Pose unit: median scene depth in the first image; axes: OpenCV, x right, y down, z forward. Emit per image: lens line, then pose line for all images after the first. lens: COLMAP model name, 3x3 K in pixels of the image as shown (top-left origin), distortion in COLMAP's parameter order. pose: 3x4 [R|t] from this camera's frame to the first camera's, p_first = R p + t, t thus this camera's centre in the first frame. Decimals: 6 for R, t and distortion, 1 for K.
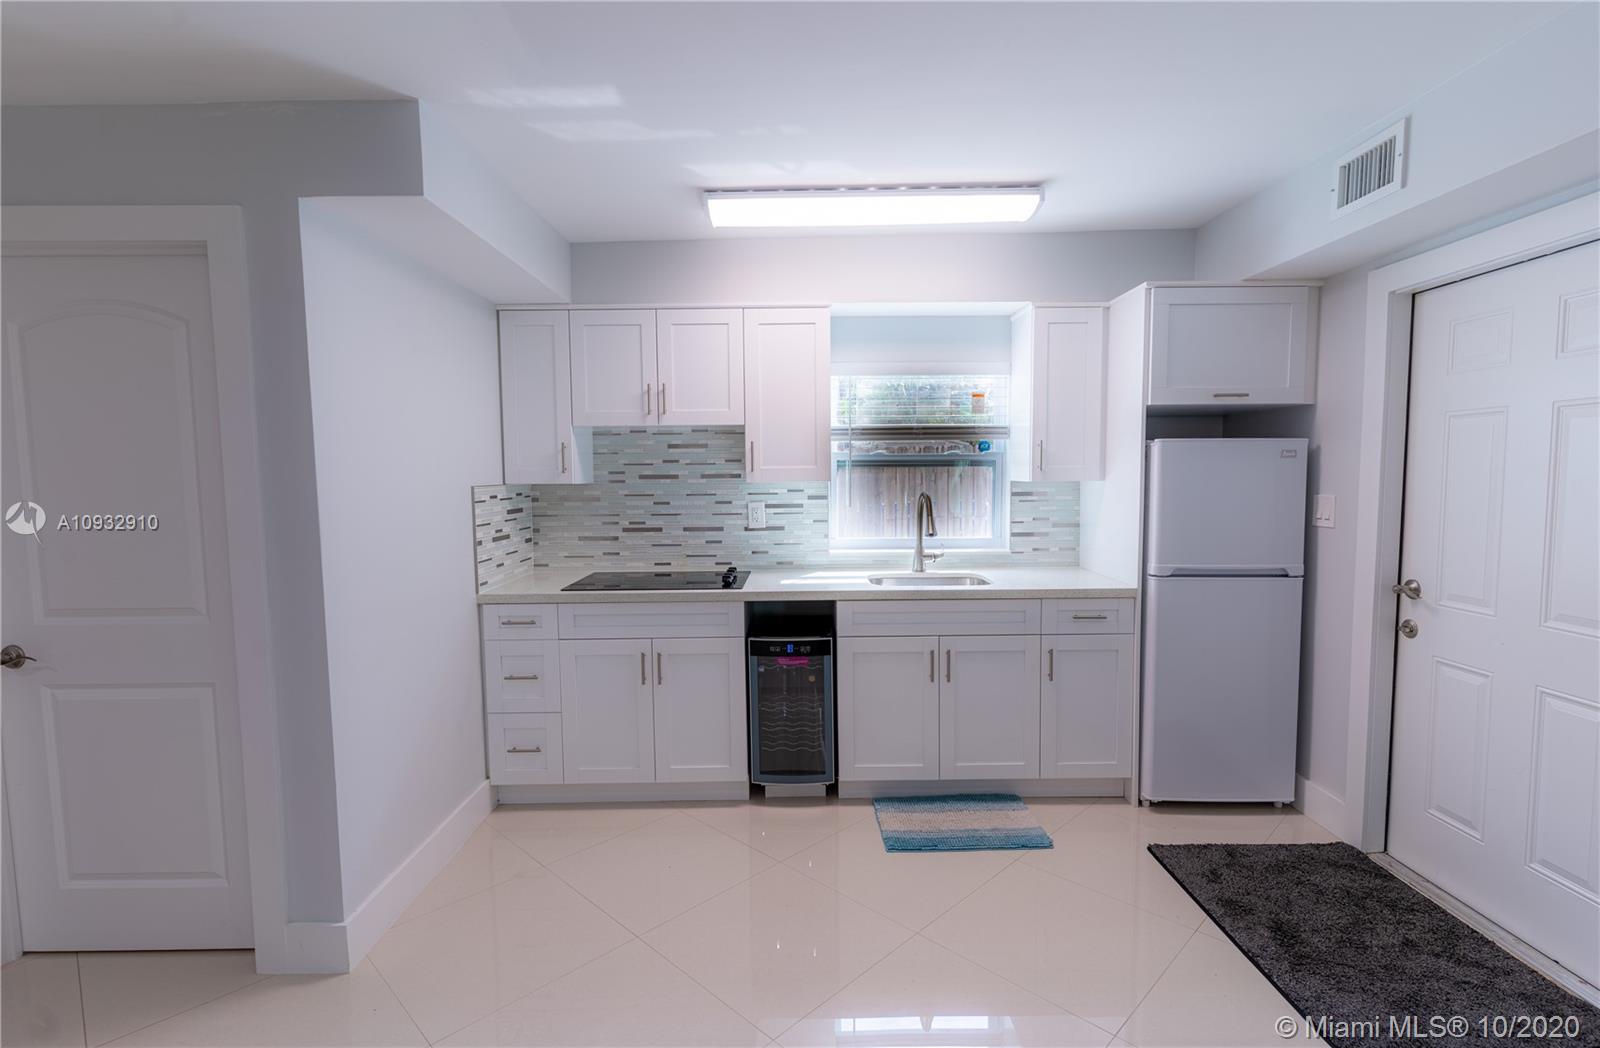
lens RADIAL K [[765.7, 0, 794.3], [0, 765.7, 528.7], [0, 0, 1]] dist [0.002108, 0.000394]
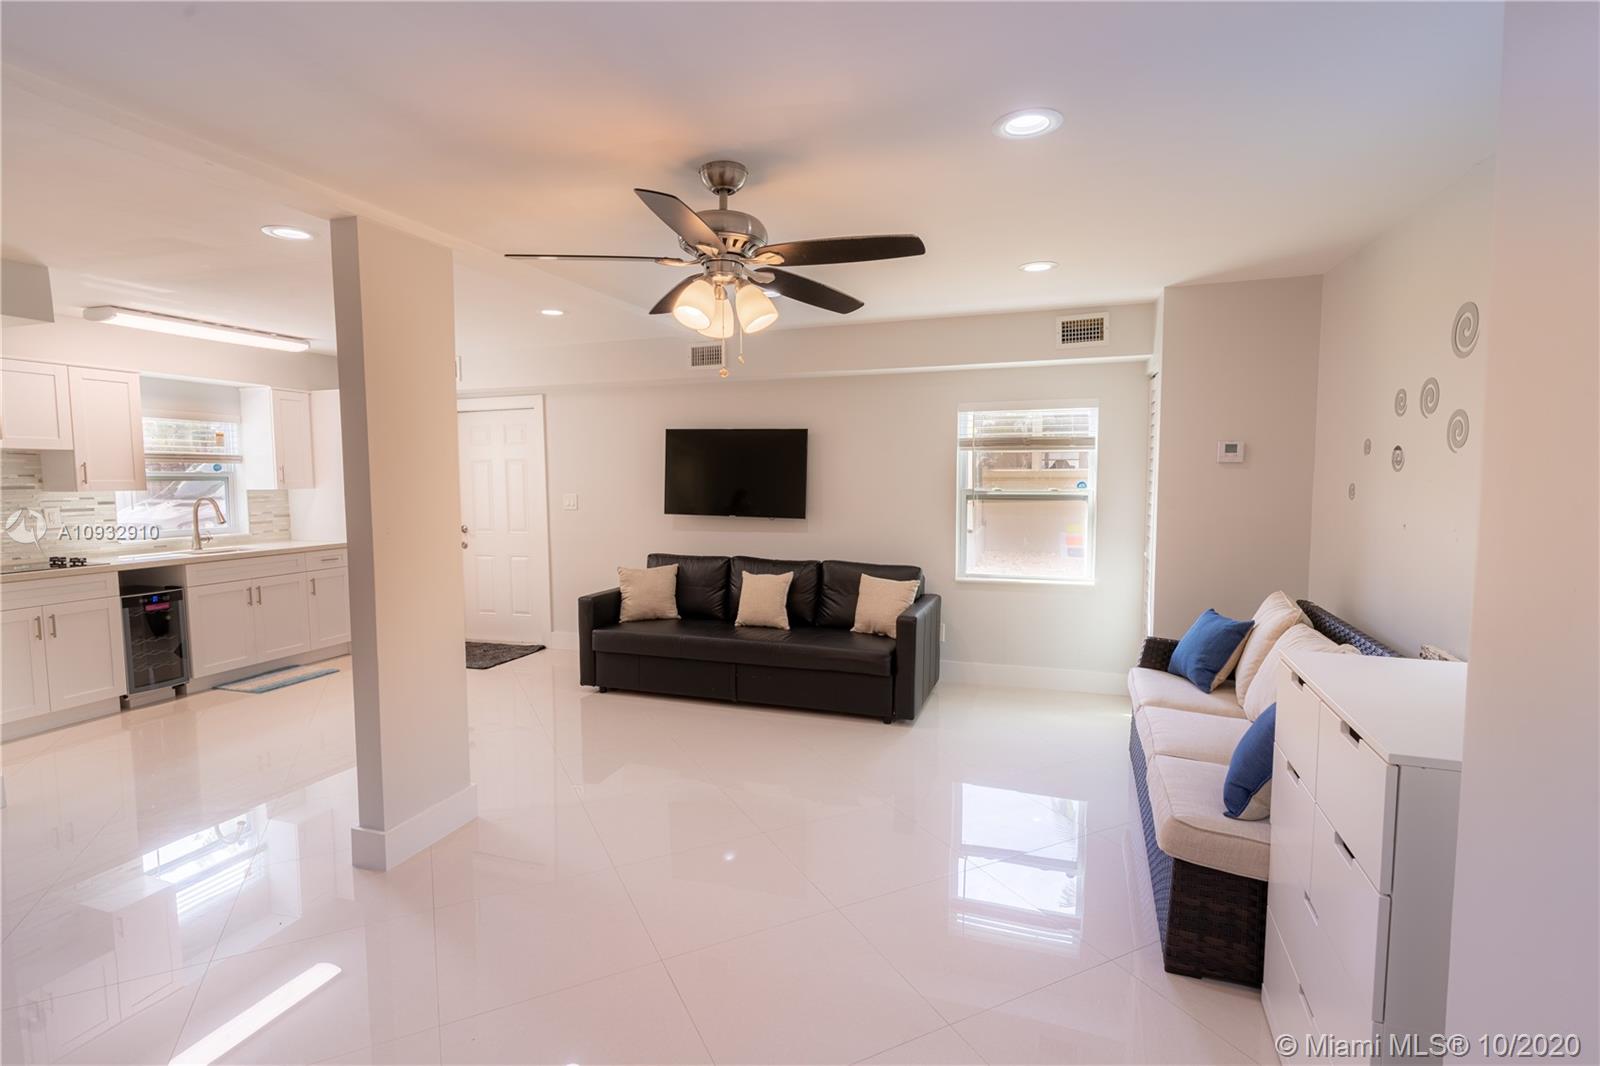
lens RADIAL K [[764.4, 0, 800.0], [0, 764.4, 533.0], [0, 0, 1]] dist [-0.002570, -0.000340]
pose [[0.318762, -0.062158, 0.945794, -0.949053], [0.076343, 0.996289, 0.039747, 0.058057], [-0.944755, 0.059535, 0.322325, -0.663872]]
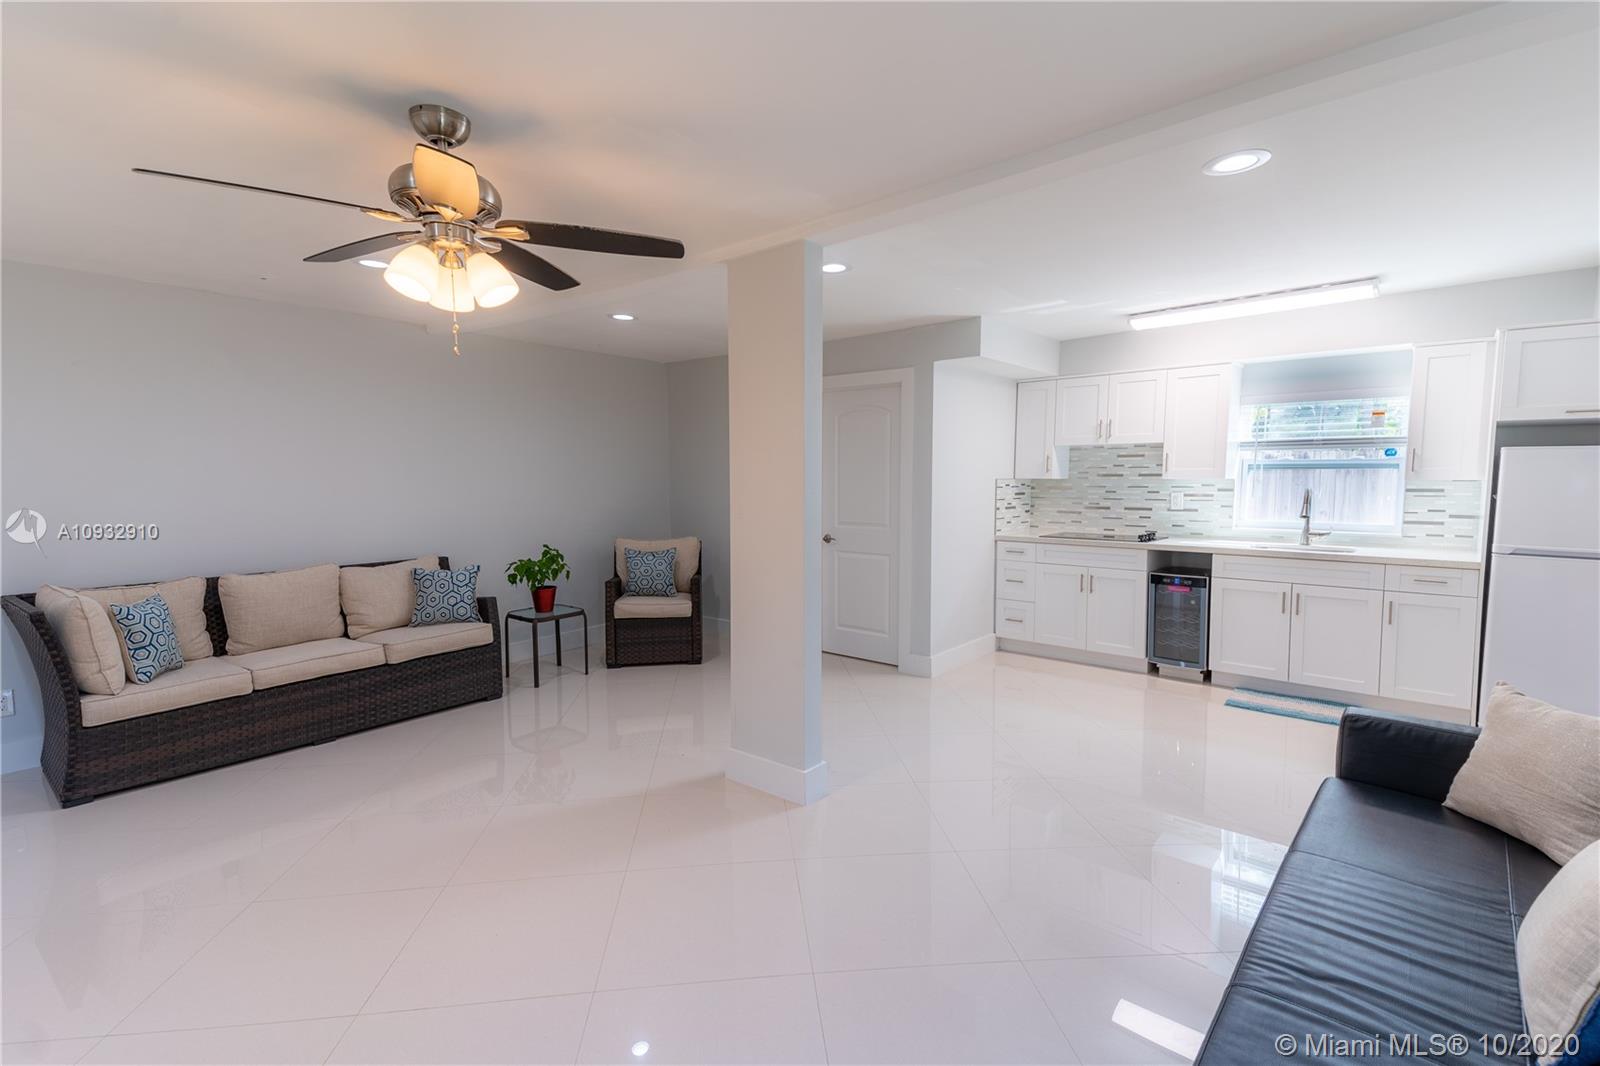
lens RADIAL K [[735.1, 0, 800.0], [0, 735.1, 533.0], [0, 0, 1]] dist [0.068443, -0.000504]
pose [[0.774412, 0.060597, -0.629772, 0.338506], [-0.056758, 0.998043, 0.026238, 0.053628], [0.630130, 0.015425, 0.776336, -0.677565]]
